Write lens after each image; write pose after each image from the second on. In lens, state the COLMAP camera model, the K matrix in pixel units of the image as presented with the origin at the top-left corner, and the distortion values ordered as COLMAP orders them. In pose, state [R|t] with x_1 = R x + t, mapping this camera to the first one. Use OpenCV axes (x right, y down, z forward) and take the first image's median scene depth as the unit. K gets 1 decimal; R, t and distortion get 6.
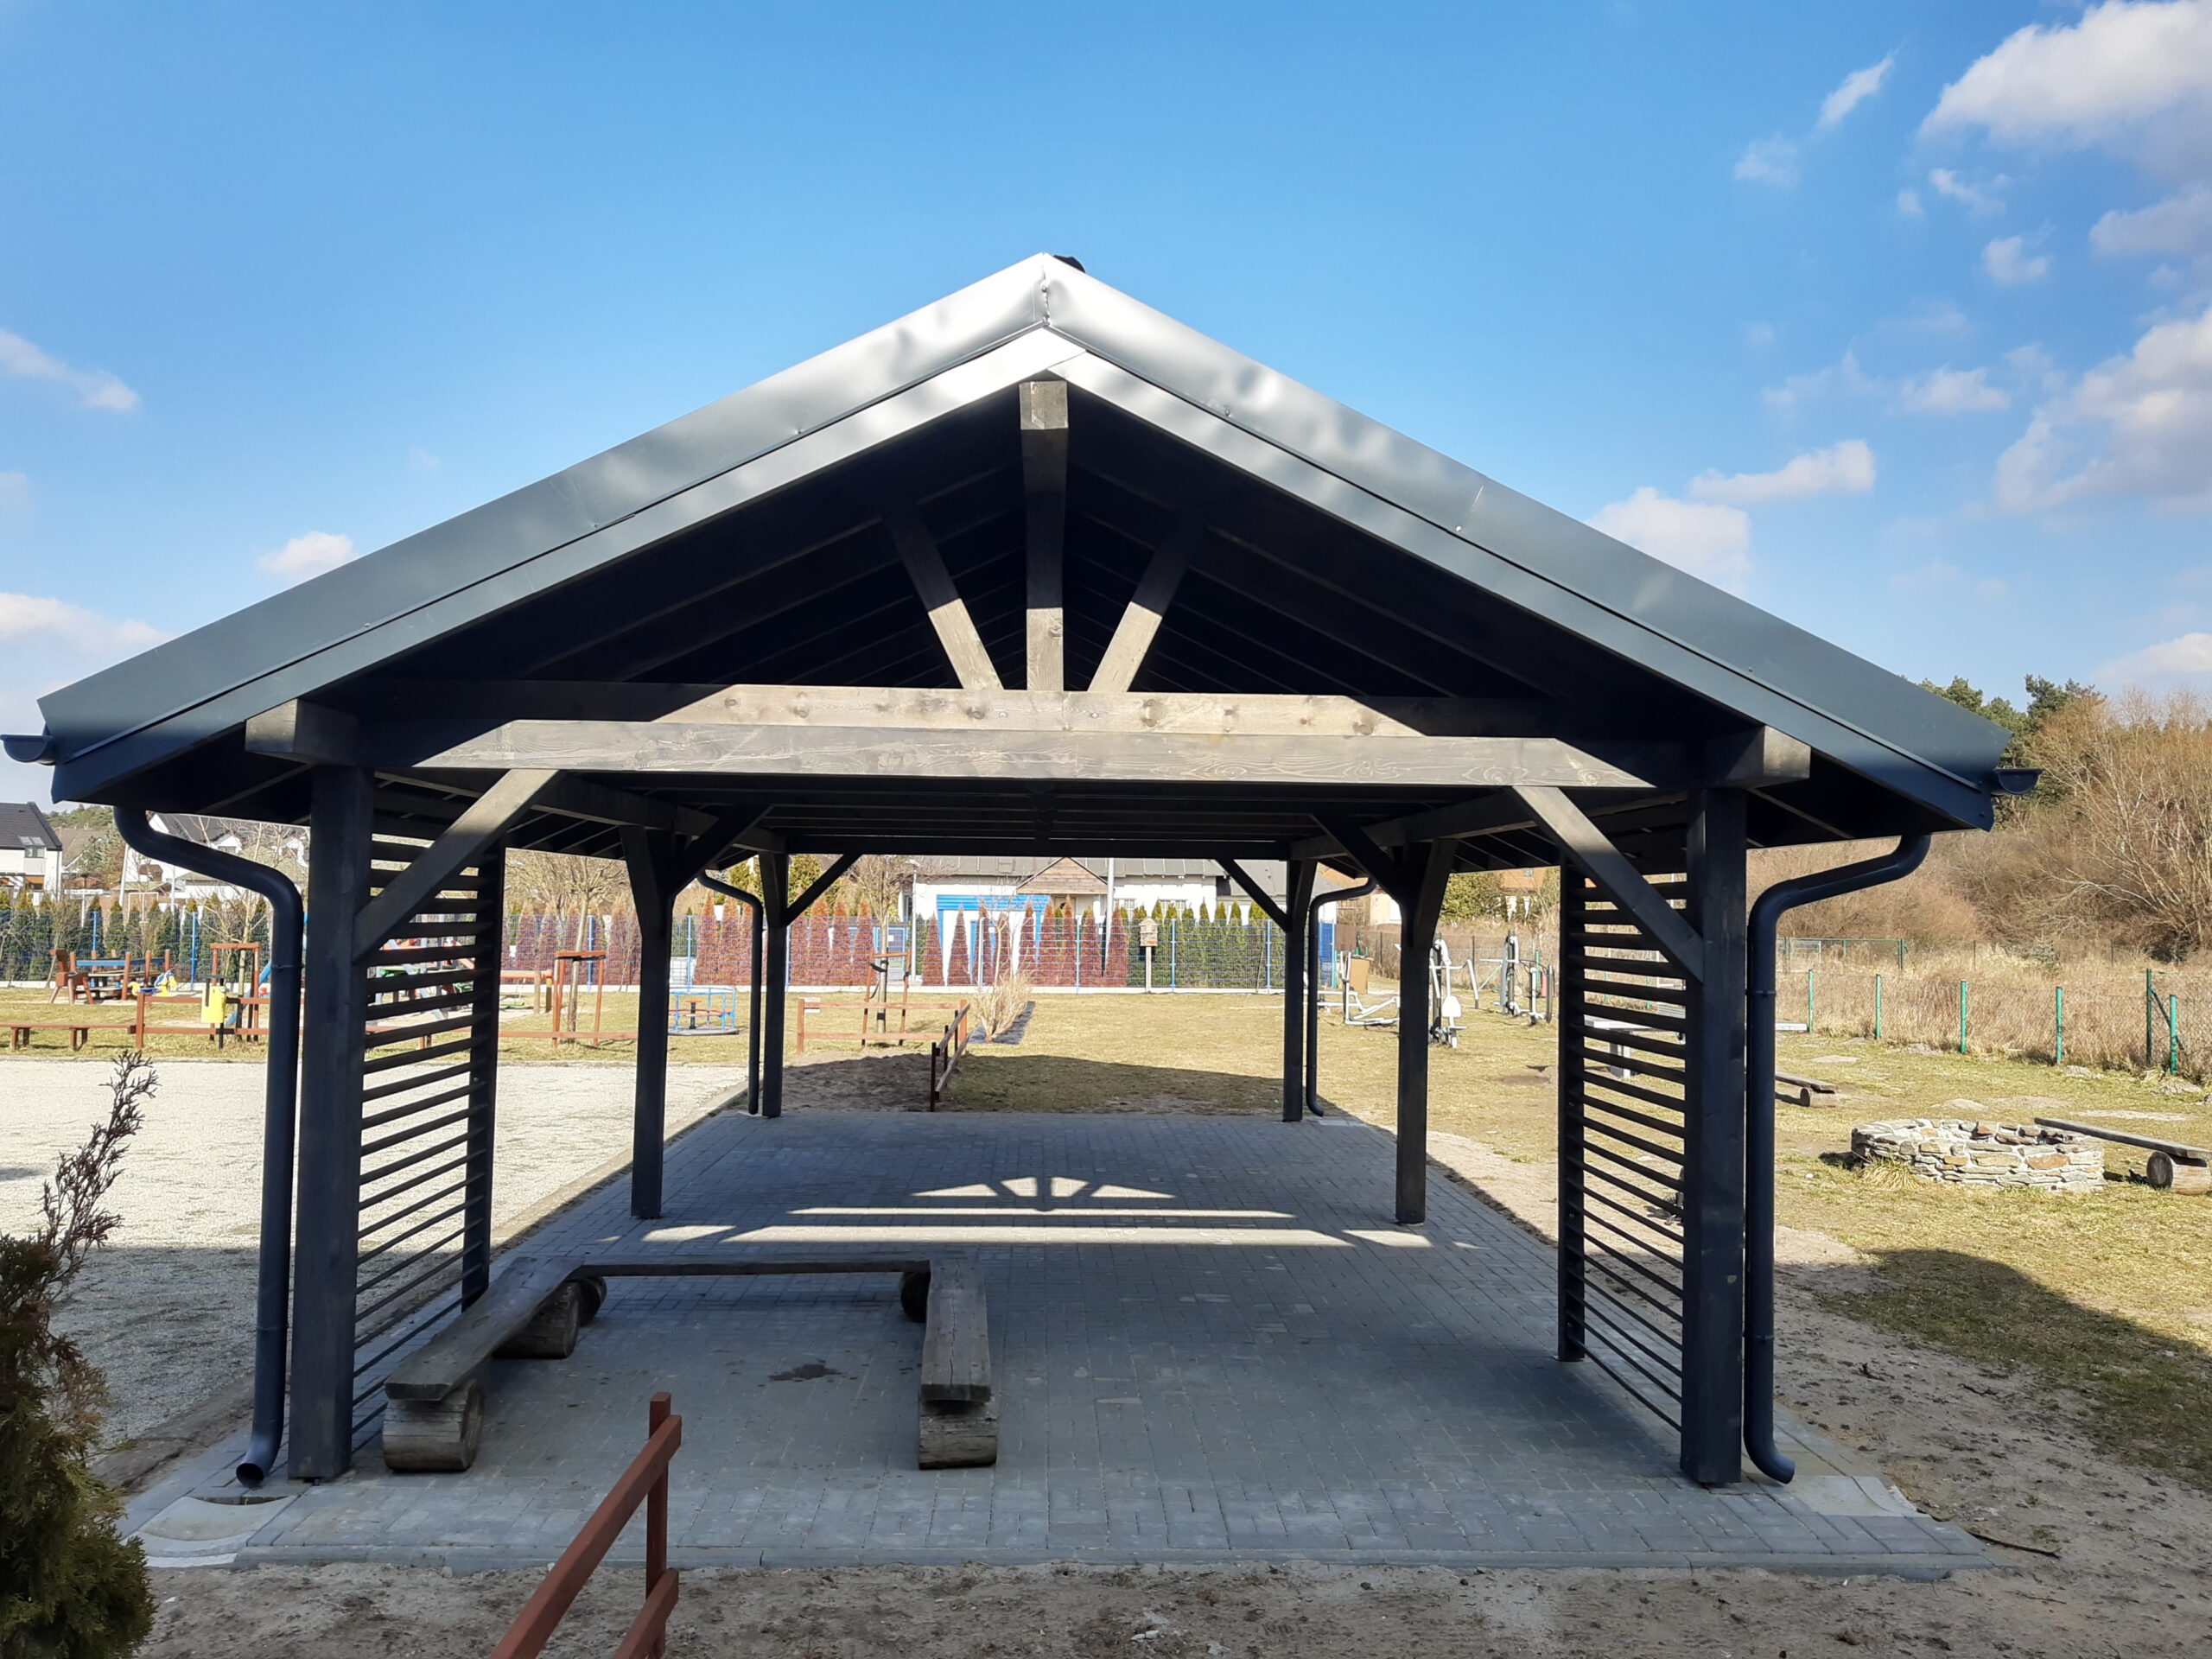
lens RADIAL K [[1686.4, 0, 1107.2], [0, 1686.4, 746.3], [0, 0, 1]] dist [0.005452, -0.008796]
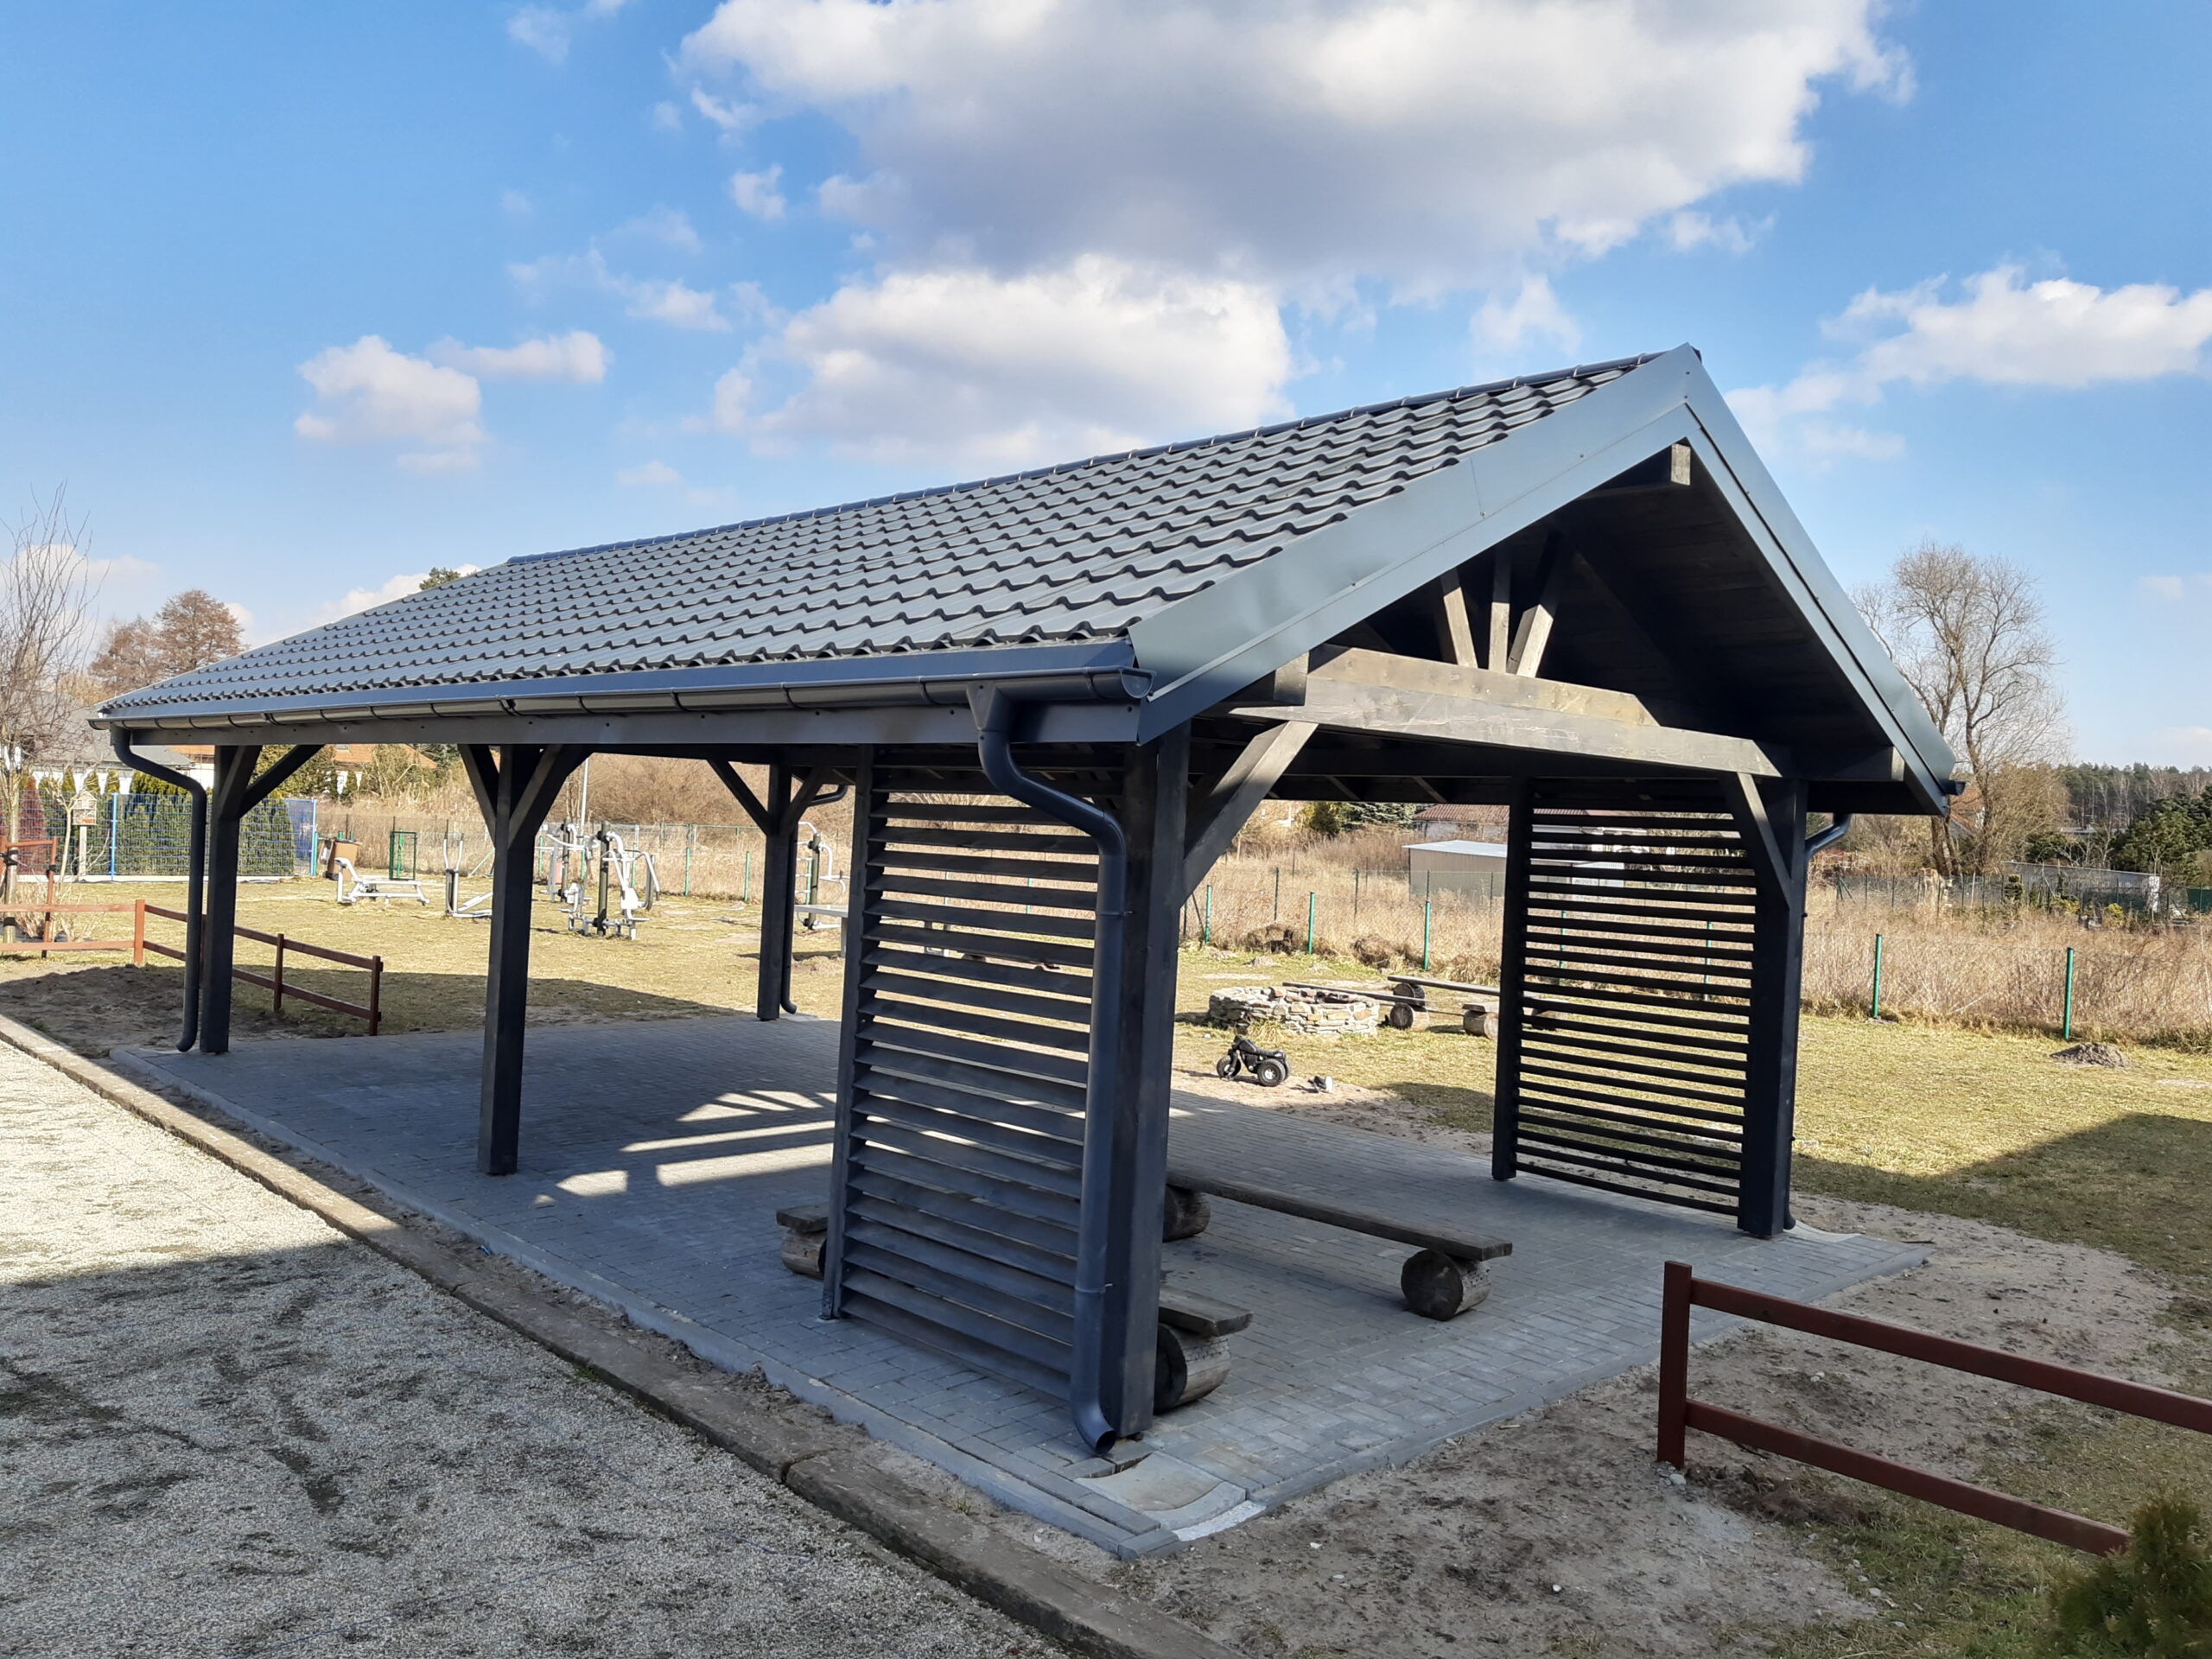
lens RADIAL K [[1683.2, 0, 1116.4], [0, 1683.2, 821.0], [0, 0, 1]] dist [0.006361, -0.013277]
pose [[0.741957, 0.019032, 0.670178, -1.024430], [-0.096993, 0.992128, 0.079206, 0.002941], [-0.663395, -0.123770, 0.737962, 0.295013]]
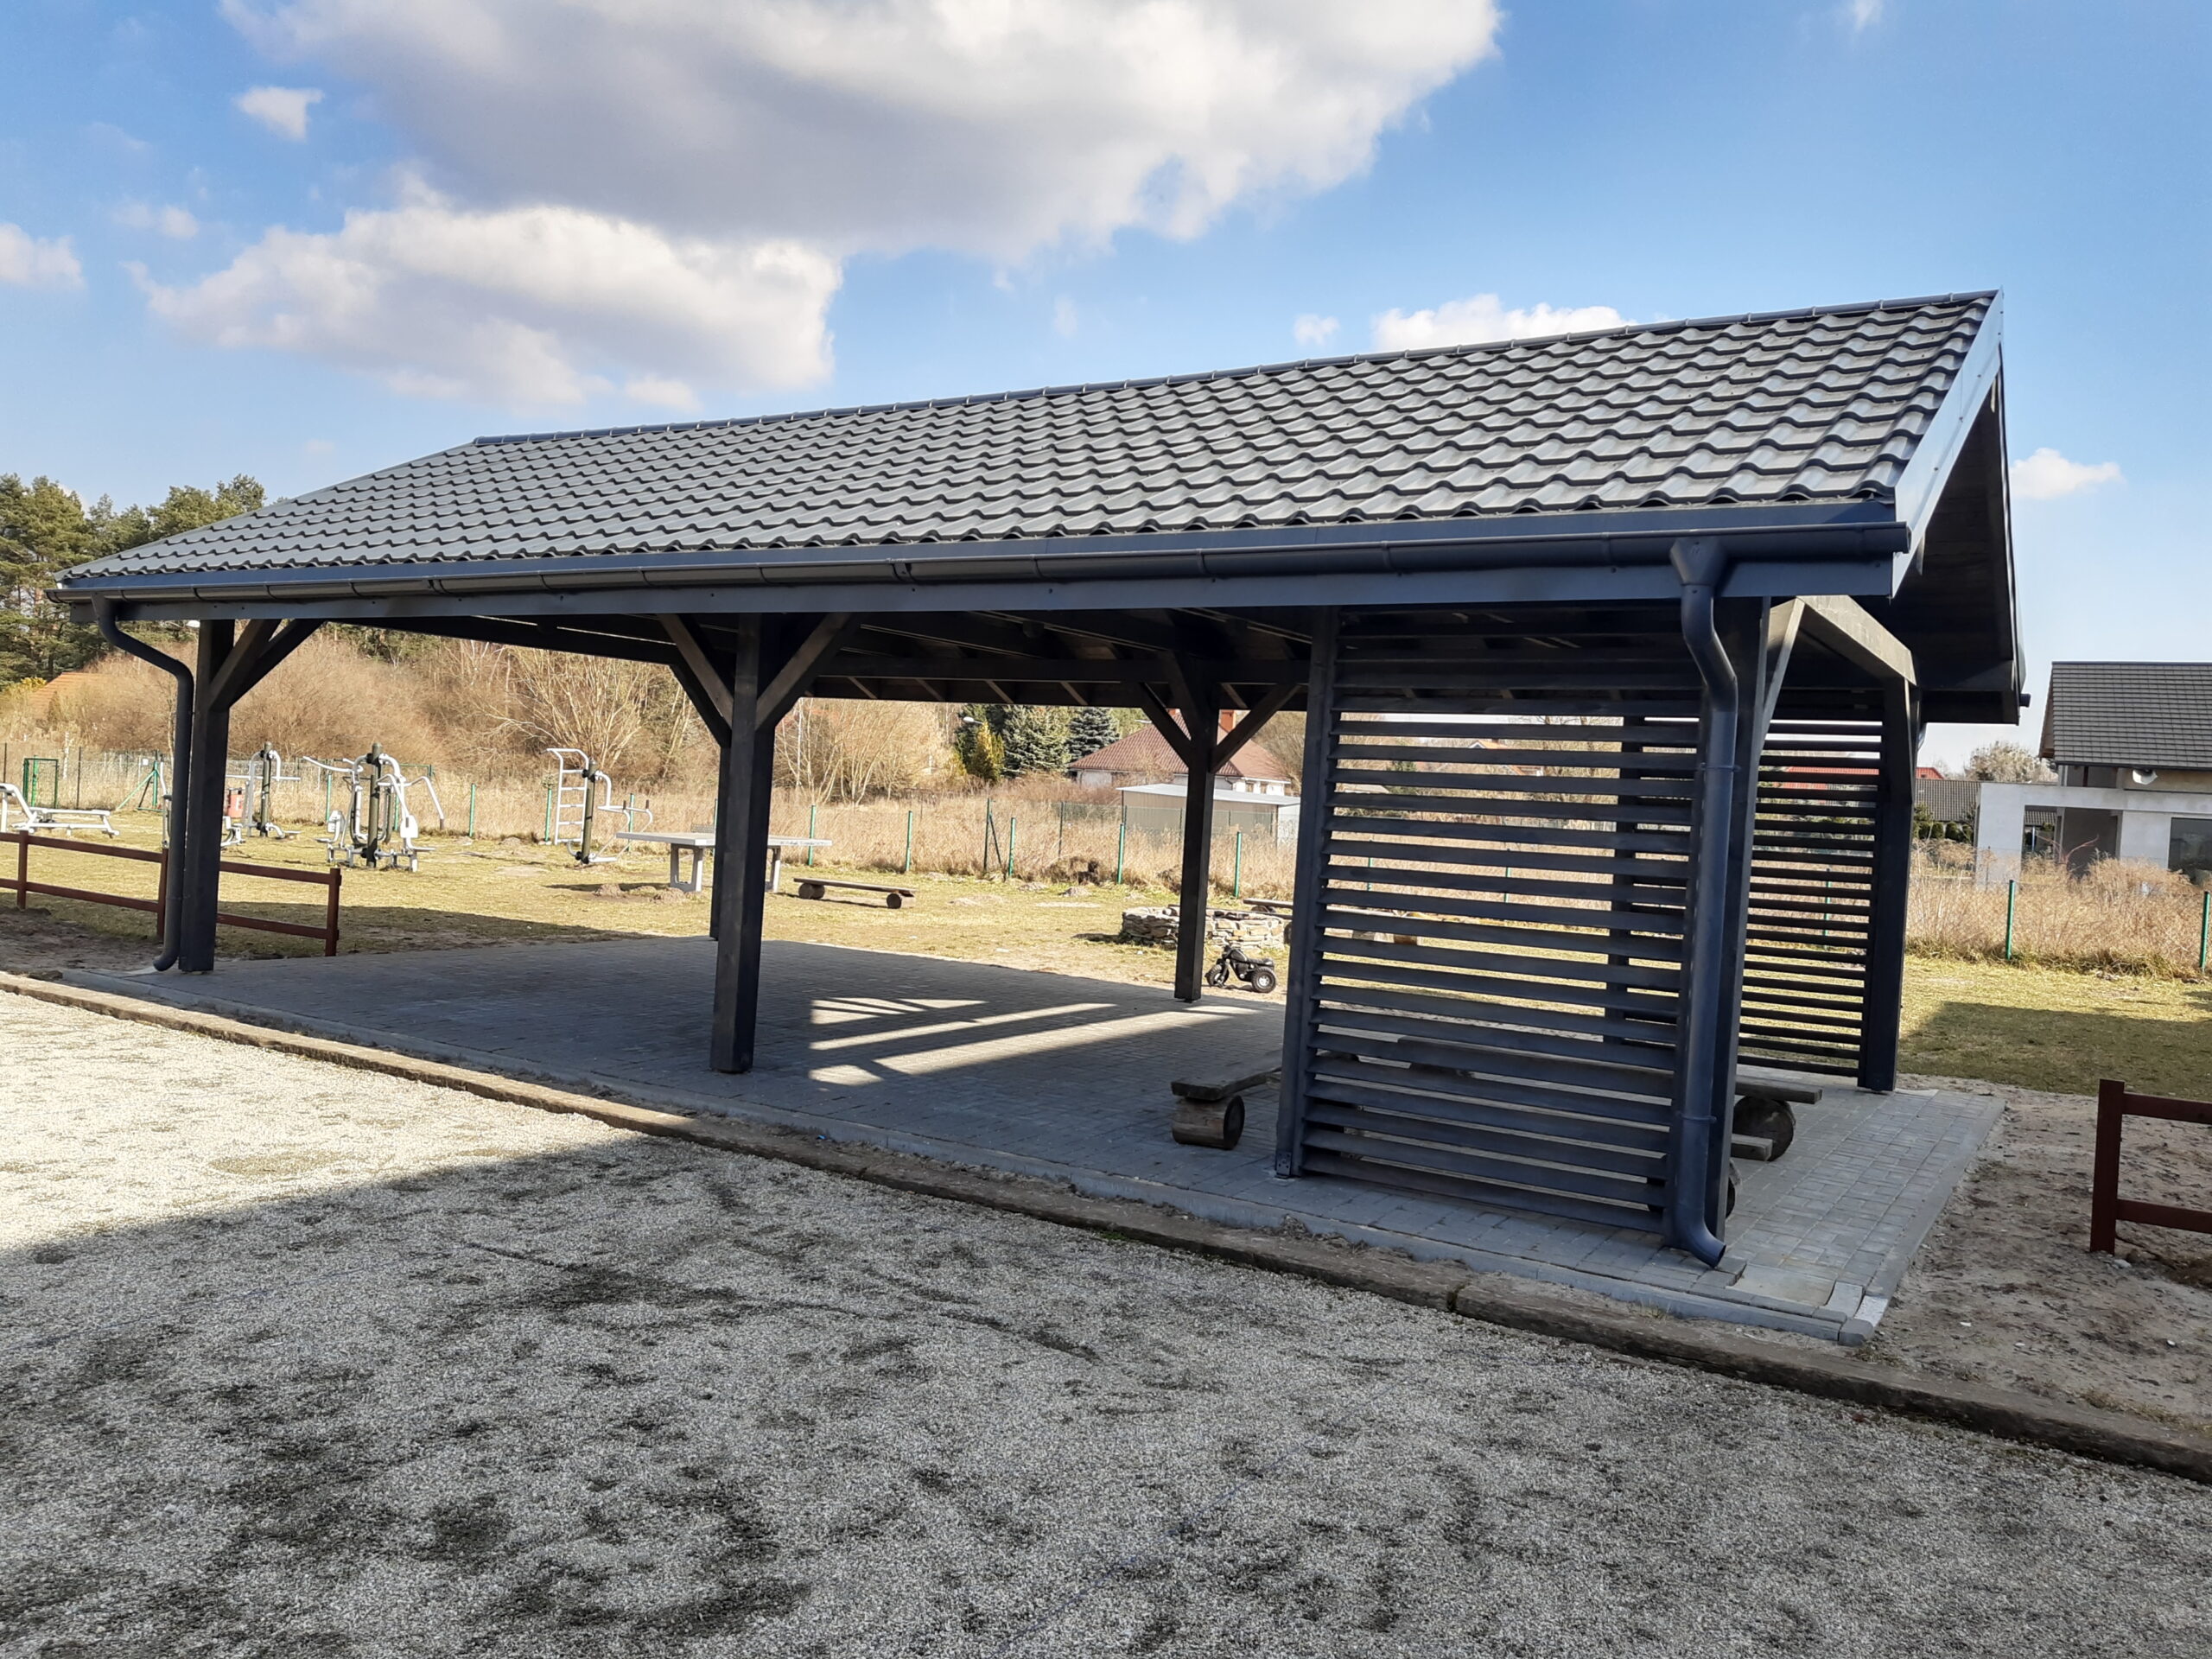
lens RADIAL K [[1667.5, 0, 1106.0], [0, 1667.5, 829.5], [0, 0, 1]] dist [0.056008, -0.112286]
pose [[0.560596, -0.000711, 0.828089, -1.399633], [-0.124390, 0.988581, 0.085058, 0.116134], [-0.818693, -0.150689, 0.554106, 0.690910]]
